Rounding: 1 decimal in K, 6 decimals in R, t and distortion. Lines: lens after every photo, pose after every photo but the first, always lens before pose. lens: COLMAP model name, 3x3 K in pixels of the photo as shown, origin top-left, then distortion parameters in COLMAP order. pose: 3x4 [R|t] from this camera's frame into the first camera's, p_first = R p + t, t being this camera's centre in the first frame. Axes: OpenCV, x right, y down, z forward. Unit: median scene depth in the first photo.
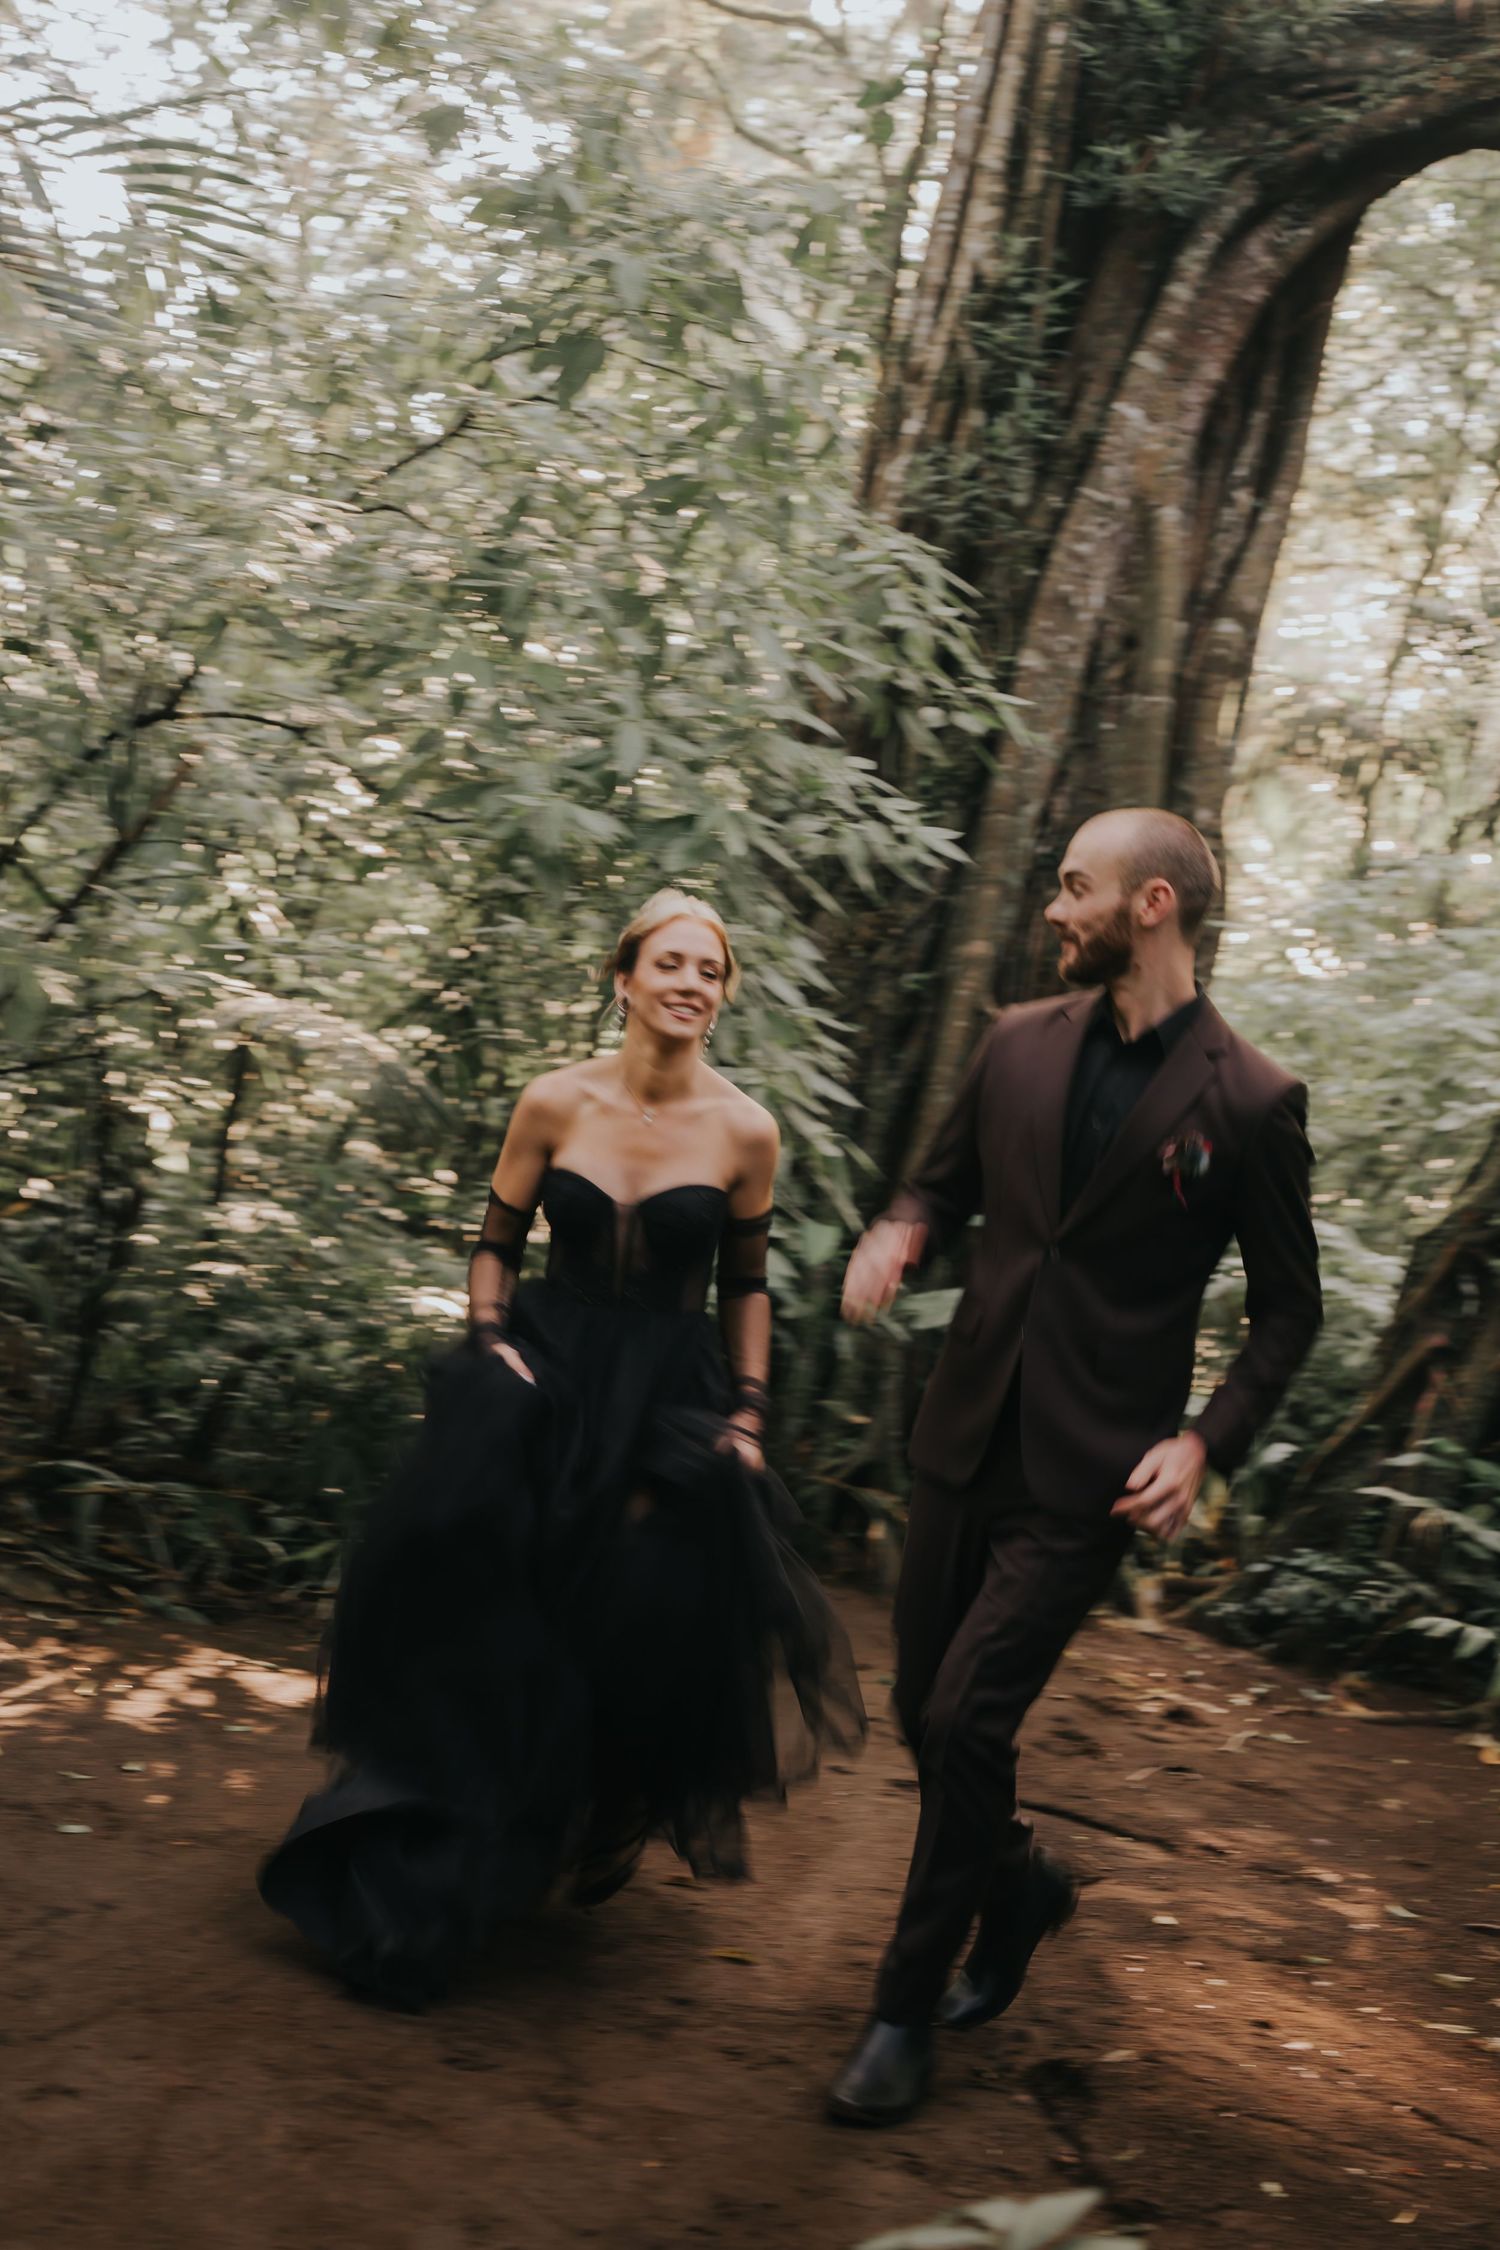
lens RADIAL K [[3418.7, 0, 752.9], [0, 3418.7, 1103.7], [0, 0, 1]] dist [0.002897, 0.000000]
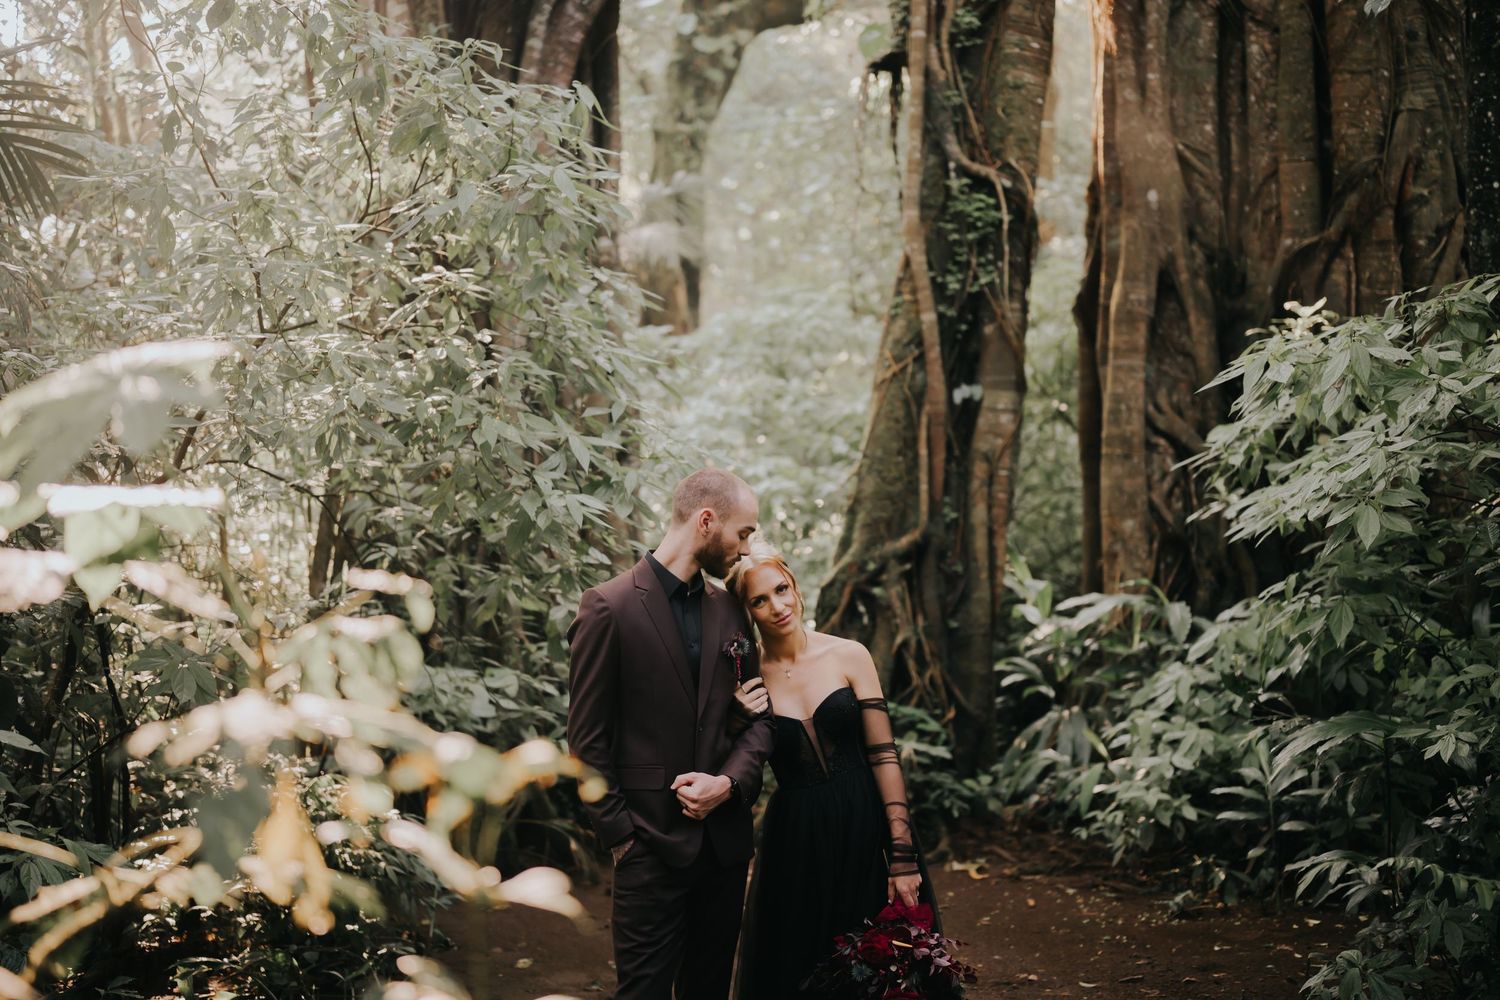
lens RADIAL K [[2279.1, 0, 740.4], [0, 2279.1, 462.5], [0, 0, 1]] dist [0.002897, 0.000000]
pose [[0.906561, -0.214118, 0.363730, -0.220502], [0.207184, 0.976552, 0.058485, -0.087173], [-0.367724, 0.022339, 0.929666, -0.030341]]
